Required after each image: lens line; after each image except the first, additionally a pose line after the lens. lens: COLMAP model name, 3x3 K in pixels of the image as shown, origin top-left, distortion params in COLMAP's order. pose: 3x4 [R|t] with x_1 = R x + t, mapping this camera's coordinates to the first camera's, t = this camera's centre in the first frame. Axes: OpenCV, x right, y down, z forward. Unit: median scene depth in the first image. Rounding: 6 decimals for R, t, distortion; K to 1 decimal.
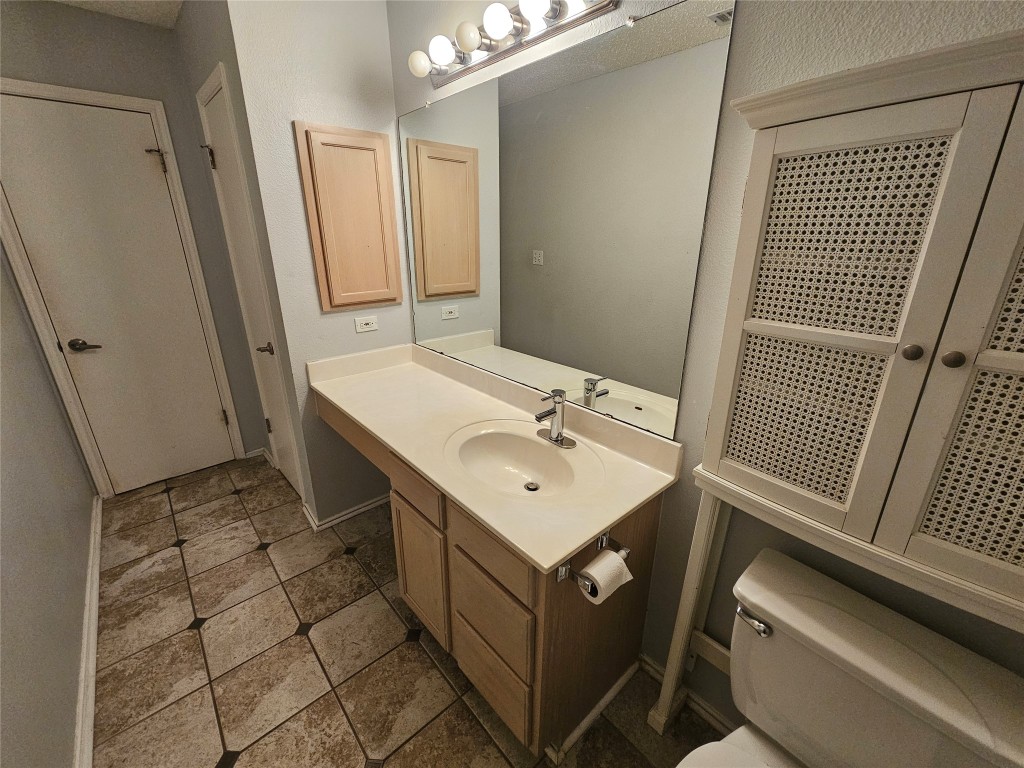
lens RADIAL K [[416.8, 0, 509.7], [0, 416.8, 382.1], [0, 0, 1]] dist [-0.000771, 0.000107]
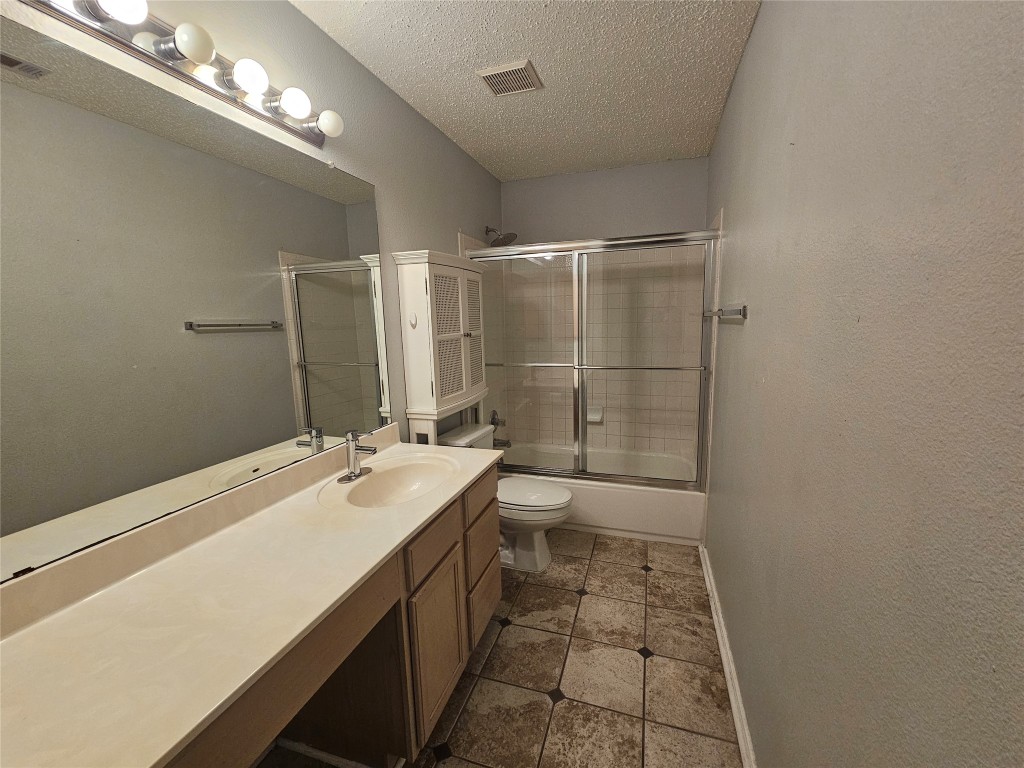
lens RADIAL K [[416.8, 0, 509.7], [0, 416.8, 382.1], [0, 0, 1]] dist [-0.000771, 0.000107]
pose [[-0.485215, -0.119855, 0.866142, -1.140993], [0.314383, 0.900408, 0.300715, -0.324407], [-0.815923, 0.418212, -0.399211, 1.123025]]
